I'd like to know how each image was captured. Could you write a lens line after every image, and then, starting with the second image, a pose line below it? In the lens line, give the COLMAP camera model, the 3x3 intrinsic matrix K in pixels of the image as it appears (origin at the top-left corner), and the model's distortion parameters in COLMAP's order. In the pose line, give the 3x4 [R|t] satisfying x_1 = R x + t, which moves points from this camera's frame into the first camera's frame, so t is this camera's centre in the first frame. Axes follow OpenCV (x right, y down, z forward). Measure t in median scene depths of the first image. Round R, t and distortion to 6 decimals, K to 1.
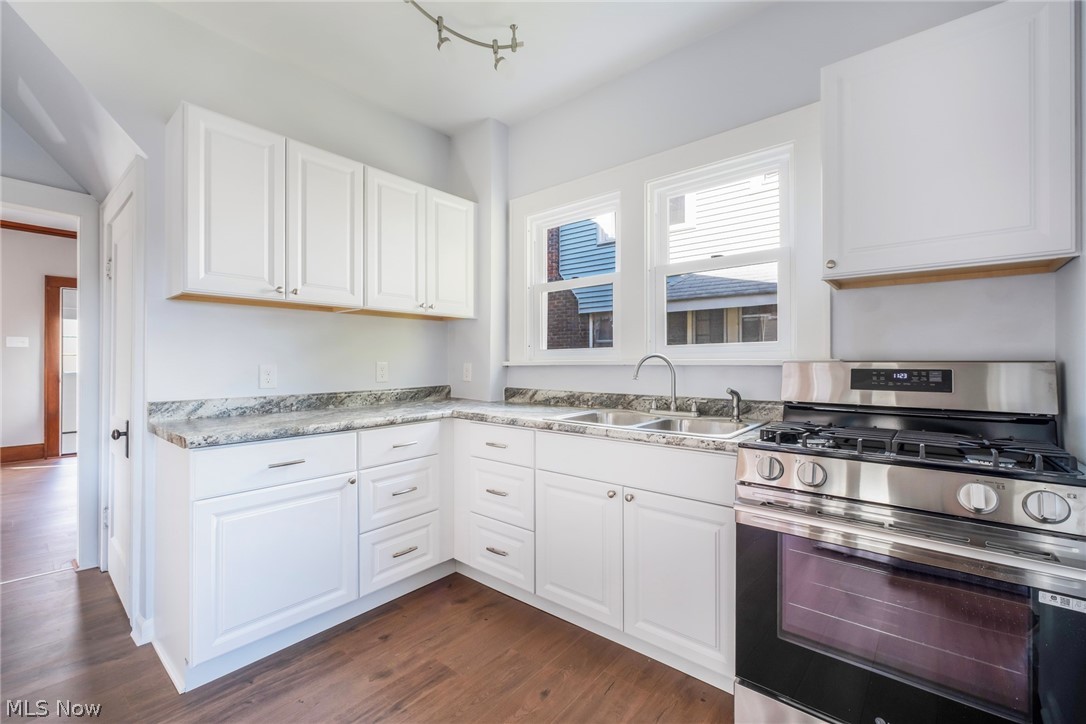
lens RADIAL K [[461.2, 0, 539.4], [0, 461.2, 358.2], [0, 0, 1]] dist [-0.002641, 0.000253]
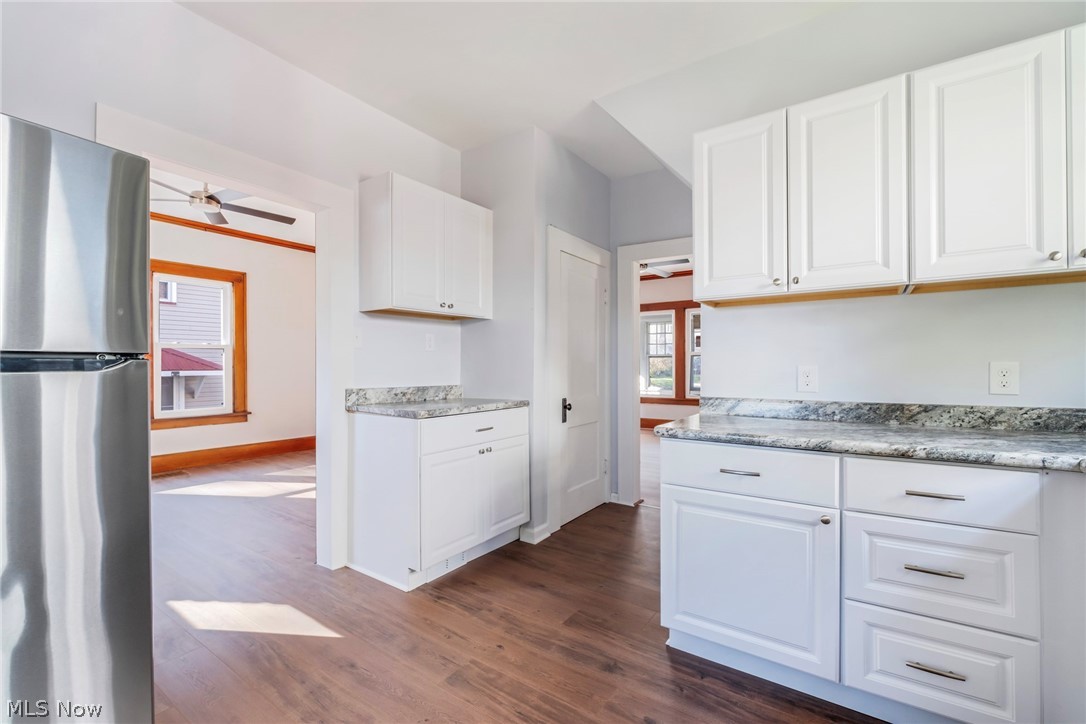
lens RADIAL K [[467.4, 0, 543.0], [0, 467.4, 362.0], [0, 0, 1]] dist [0.000727, 0.000351]
pose [[0.091280, -0.005617, -0.995809, 0.288452], [0.010676, 0.999932, -0.004662, 0.006803], [0.995768, -0.010206, 0.091334, 0.435770]]
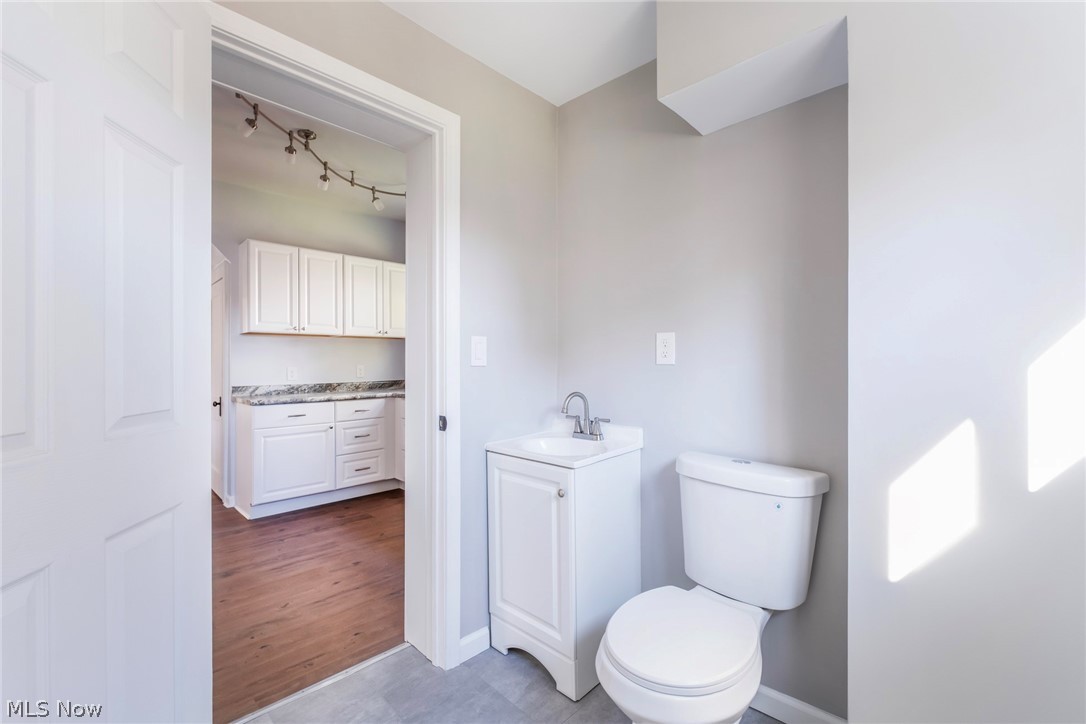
lens RADIAL K [[458.0, 0, 541.6], [0, 458.0, 360.5], [0, 0, 1]] dist [-0.000507, 0.000074]
pose [[0.996829, -0.003130, -0.079507, 0.578578], [0.003491, 0.999984, 0.004409, -0.018420], [0.079492, -0.004672, 0.996825, -0.778676]]
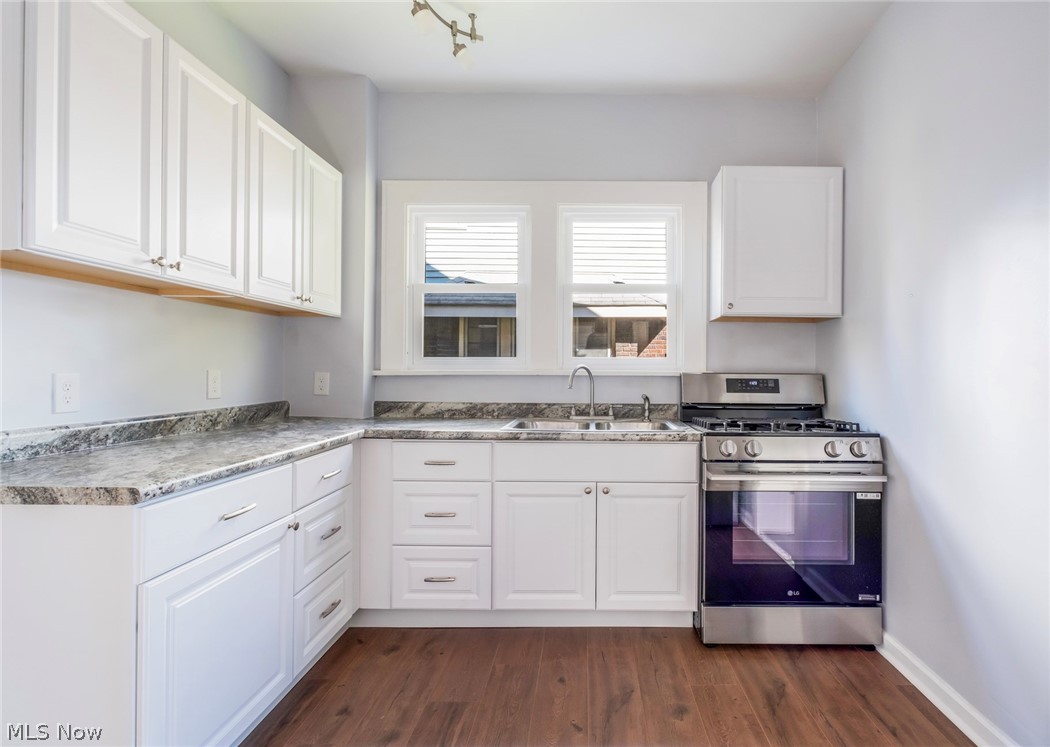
lens RADIAL K [[526.8, 0, 590.2], [0, 526.8, 369.3], [0, 0, 1]] dist [-0.021290, 0.017277]
pose [[0.762185, 0.008906, 0.647297, -0.548379], [-0.012478, 0.999922, 0.000936, -0.000867], [-0.647238, -0.008790, 0.762237, 0.021904]]
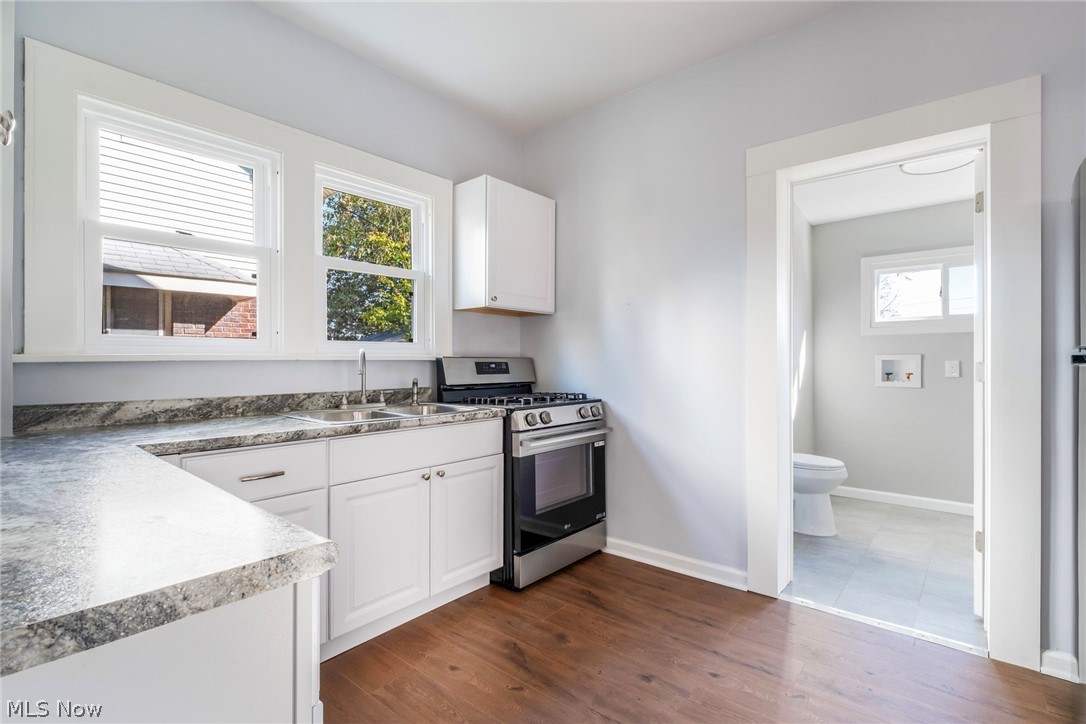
lens RADIAL K [[508.5, 0, 543.0], [0, 508.5, 362.0], [0, 0, 1]] dist [-0.002520, -0.000047]
pose [[-0.002018, -0.000998, 0.999997, -0.862462], [-0.008023, 0.999967, 0.000982, 0.015033], [-0.999966, -0.008021, -0.002026, 0.598059]]
